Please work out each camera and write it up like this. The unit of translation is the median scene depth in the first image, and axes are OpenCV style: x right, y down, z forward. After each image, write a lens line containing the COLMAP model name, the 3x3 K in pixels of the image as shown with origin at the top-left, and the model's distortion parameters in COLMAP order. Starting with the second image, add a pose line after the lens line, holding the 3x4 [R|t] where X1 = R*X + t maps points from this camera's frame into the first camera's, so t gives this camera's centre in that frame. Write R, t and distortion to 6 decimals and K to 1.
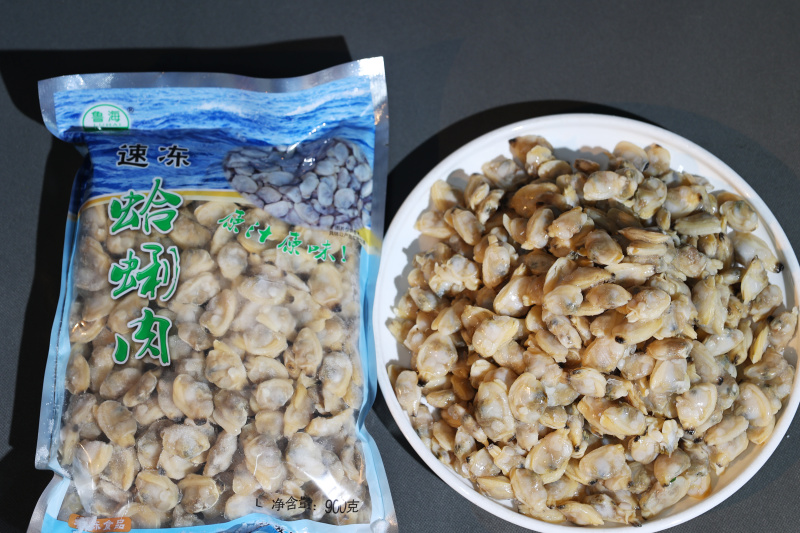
lens RADIAL K [[1170.0, 0, 400.0], [0, 1170.0, 266.5], [0, 0, 1]] dist [0.000935, 0.002089]
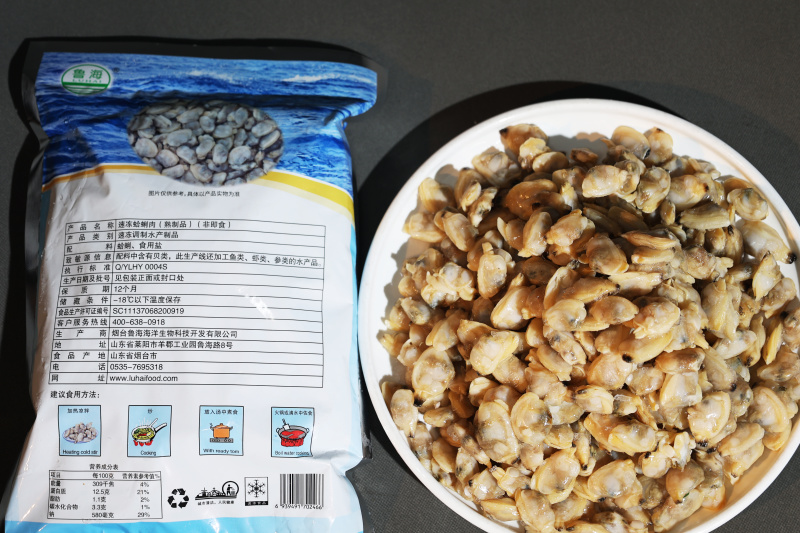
lens RADIAL K [[1170.0, 0, 400.0], [0, 1170.0, 266.5], [0, 0, 1]] dist [0.000935, 0.002089]
pose [[0.998946, -0.045369, 0.006945, 0.002405], [0.044620, 0.995412, 0.084643, -0.091322], [-0.010753, -0.084244, 0.996387, 0.068382]]
